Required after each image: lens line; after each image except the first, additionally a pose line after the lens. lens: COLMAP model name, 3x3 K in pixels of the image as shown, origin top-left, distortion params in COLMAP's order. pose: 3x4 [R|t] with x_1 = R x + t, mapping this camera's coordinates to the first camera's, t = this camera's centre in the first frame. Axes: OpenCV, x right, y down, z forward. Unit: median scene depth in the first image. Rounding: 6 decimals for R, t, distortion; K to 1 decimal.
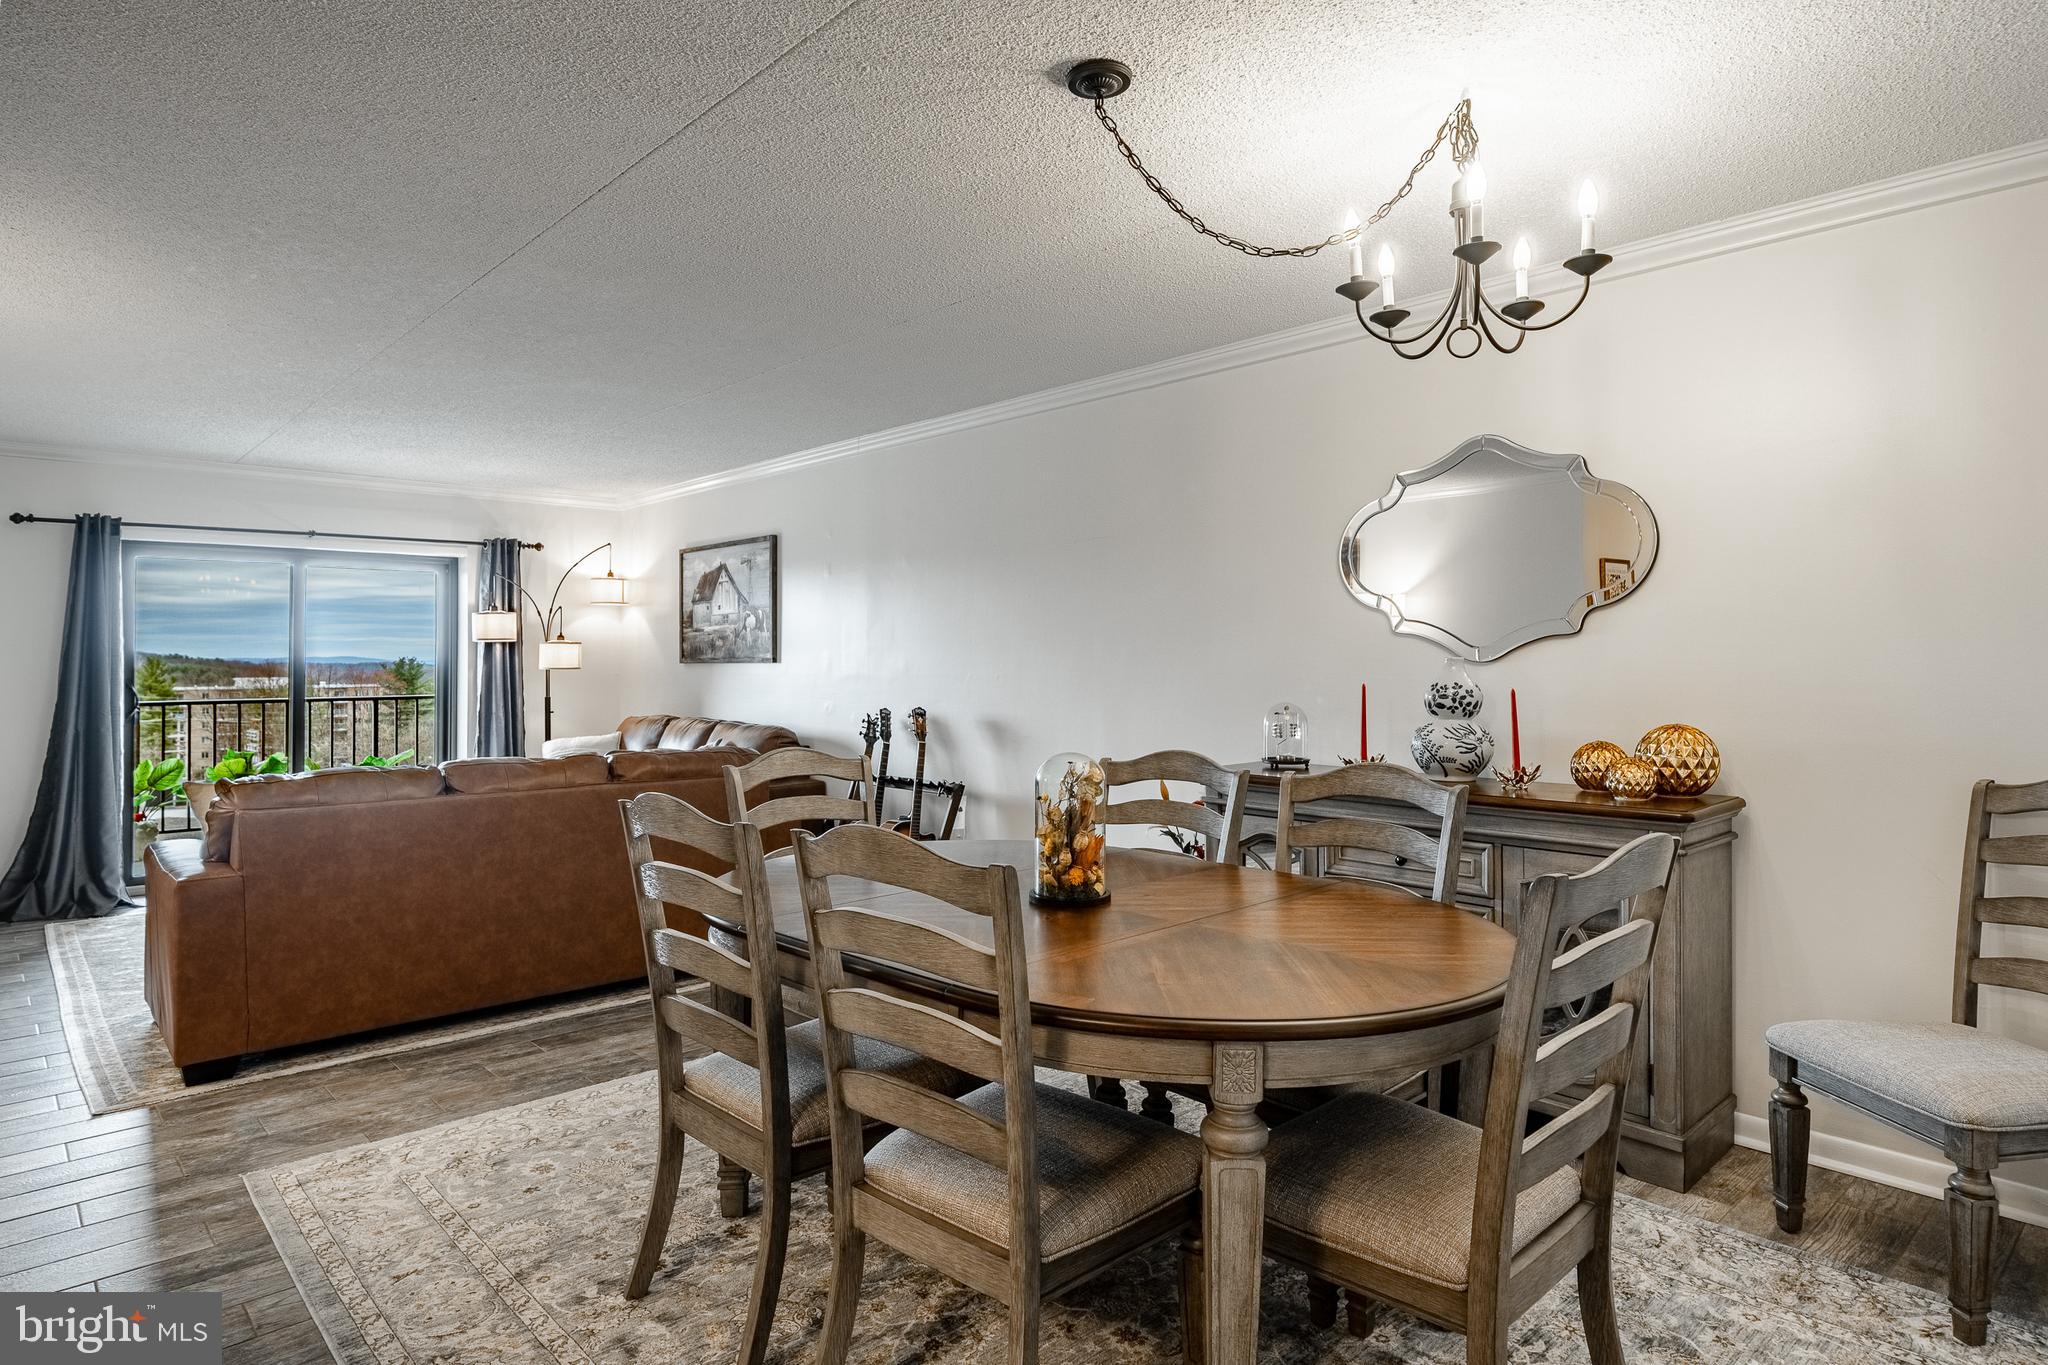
lens RADIAL K [[1150.0, 0, 1006.8], [0, 1150.0, 647.7], [0, 0, 1]] dist [-0.000659, 0.000437]
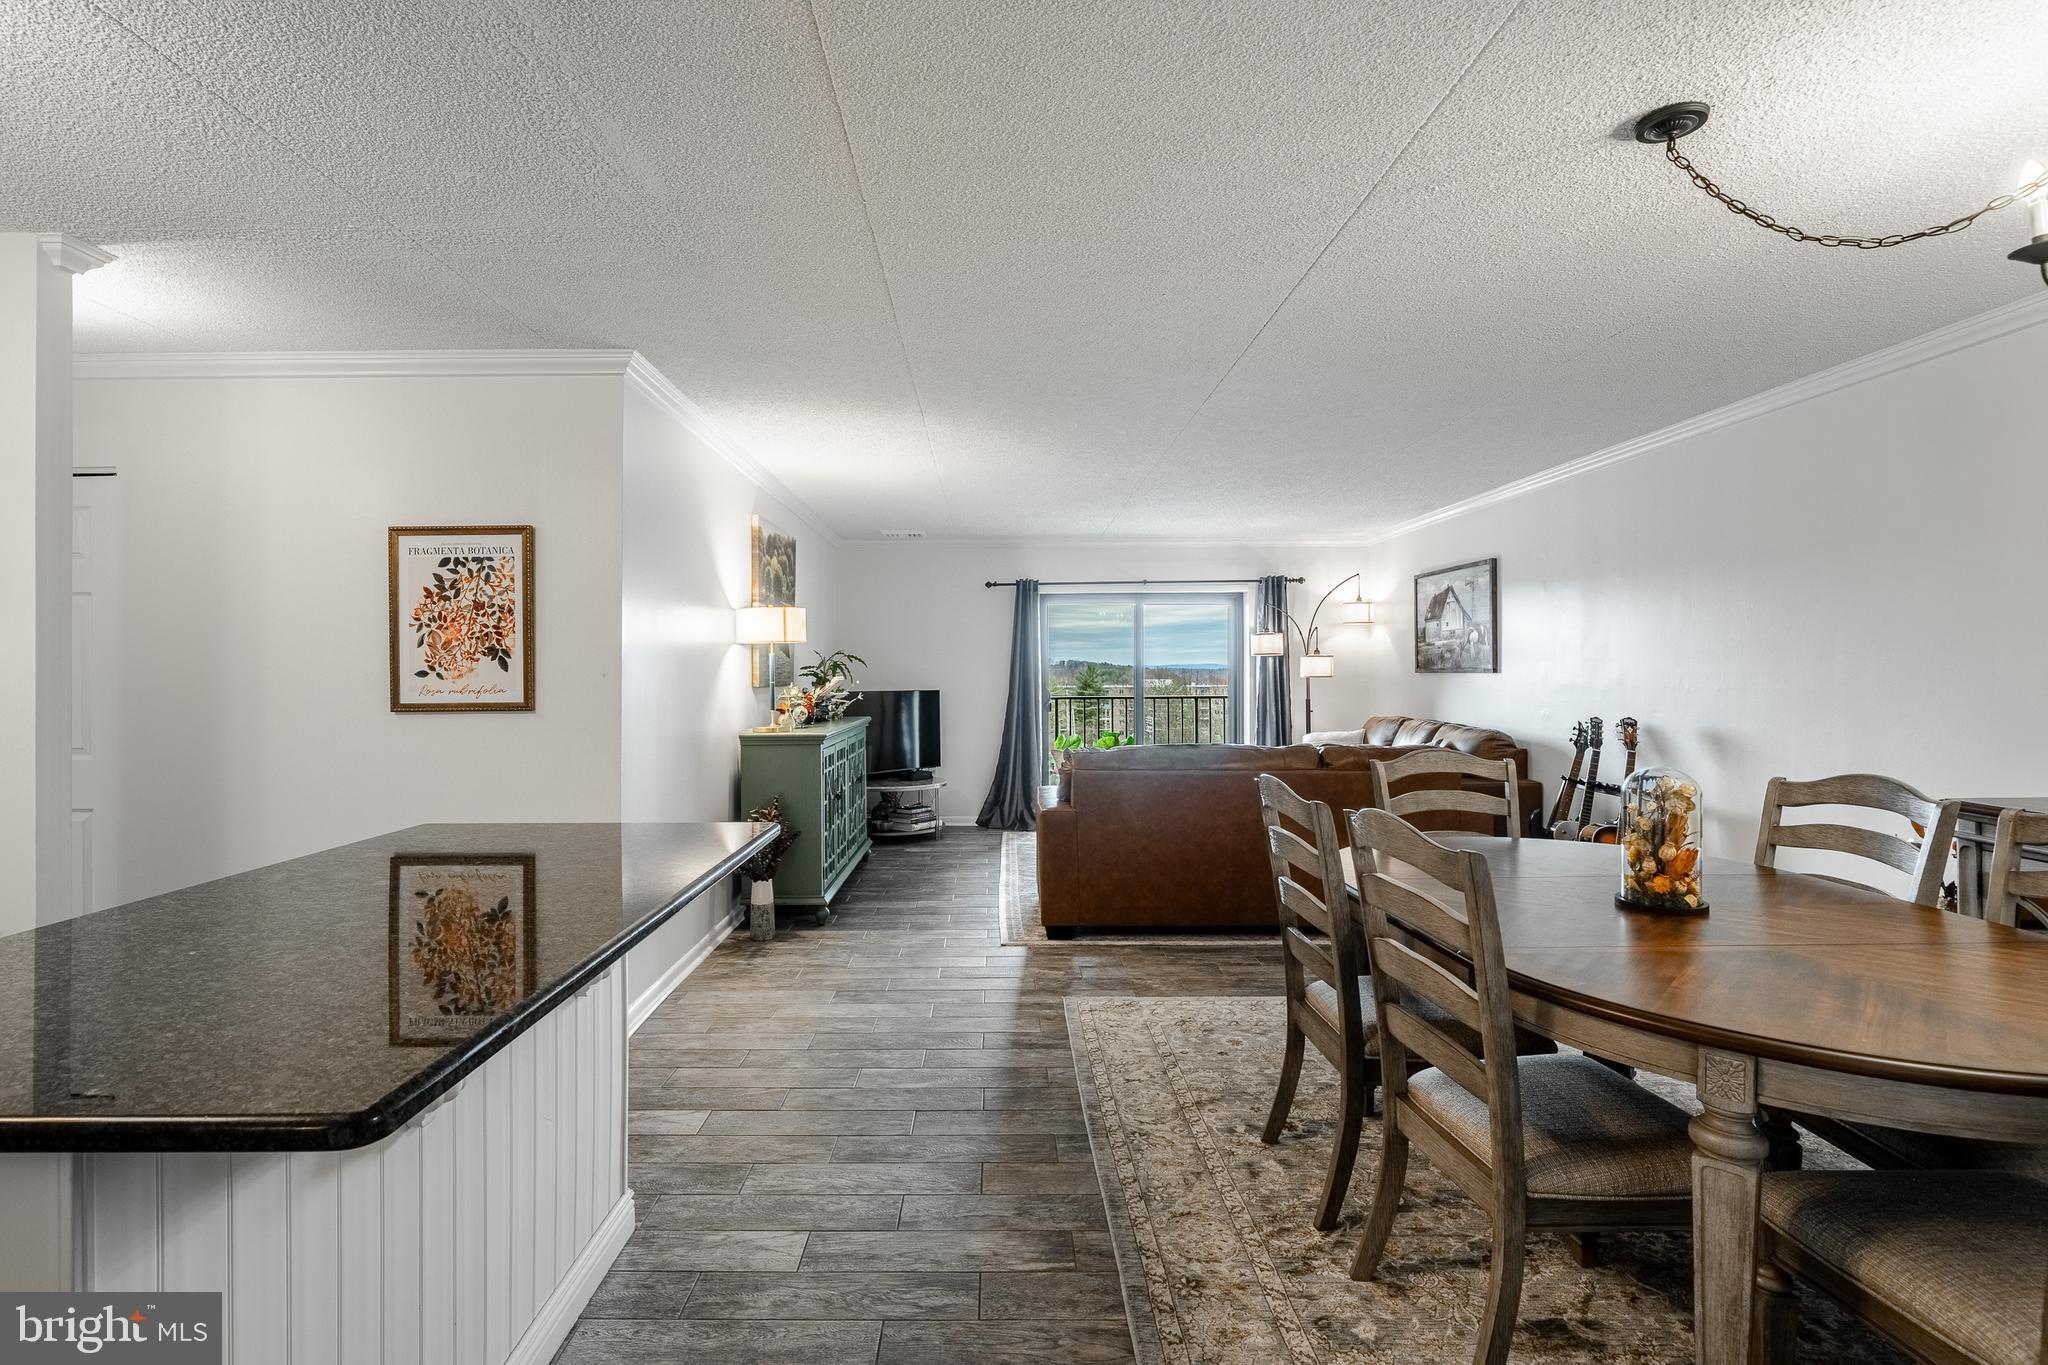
lens RADIAL K [[971.6, 0, 988.5], [0, 971.6, 665.3], [0, 0, 1]] dist [-0.000952, 0.000169]
pose [[0.734624, -0.003031, -0.678467, 0.092060], [0.009761, 0.999934, 0.006102, -0.005818], [0.678404, -0.011105, 0.734605, -0.029669]]
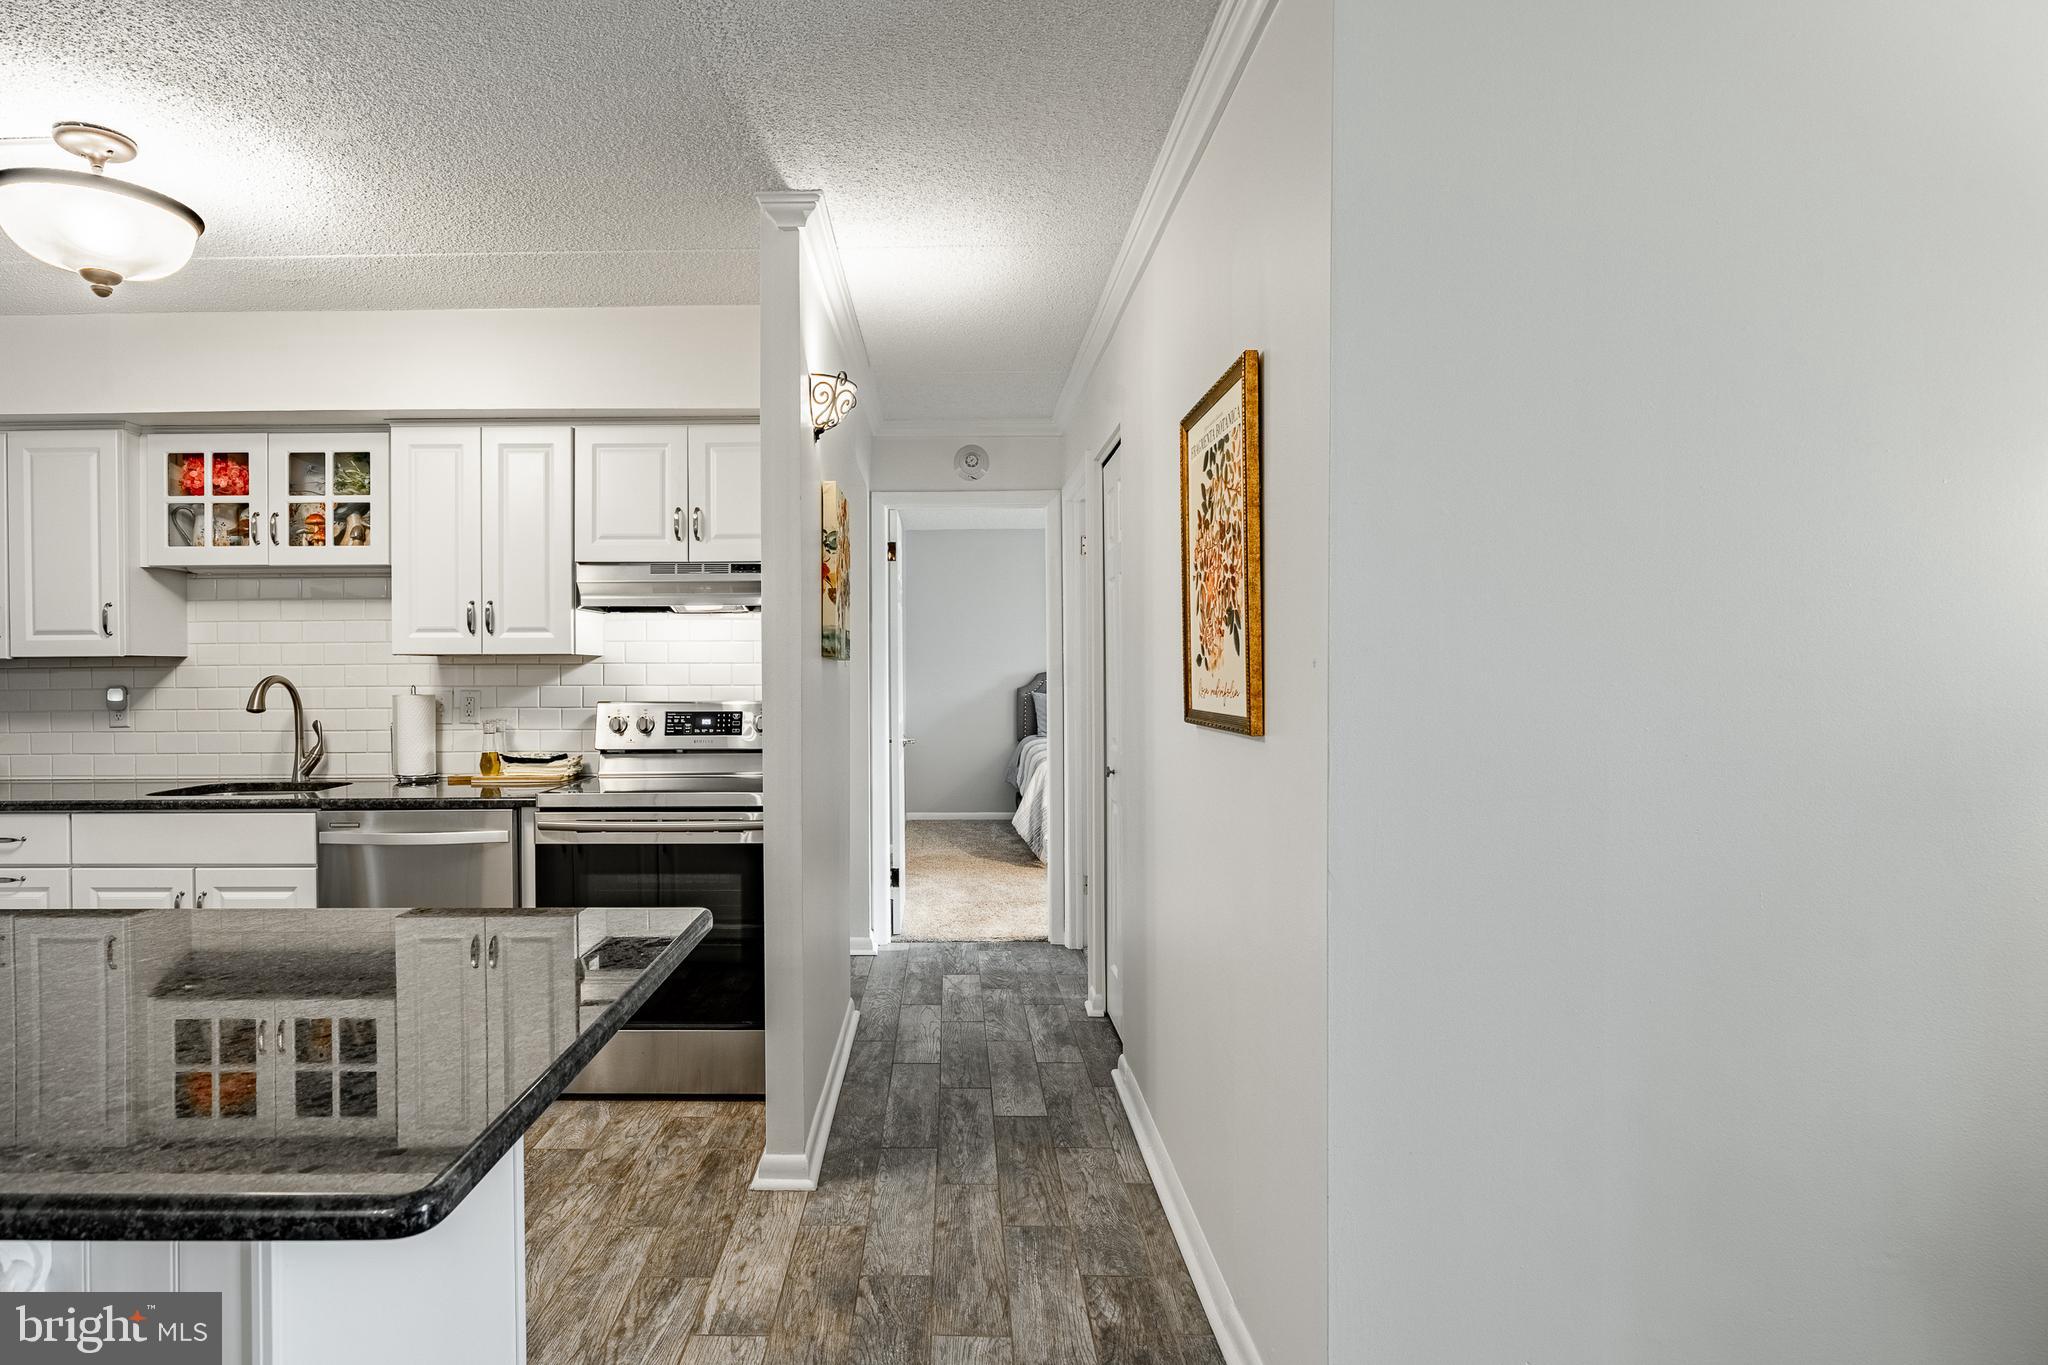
lens RADIAL K [[1066.0, 0, 923.3], [0, 1066.0, 685.2], [0, 0, 1]] dist [-0.003170, -0.000145]
pose [[-0.688376, 0.018498, -0.725118, -0.245224], [0.015545, 0.999821, 0.010748, 0.003429], [0.725187, -0.003873, -0.688541, 0.387006]]
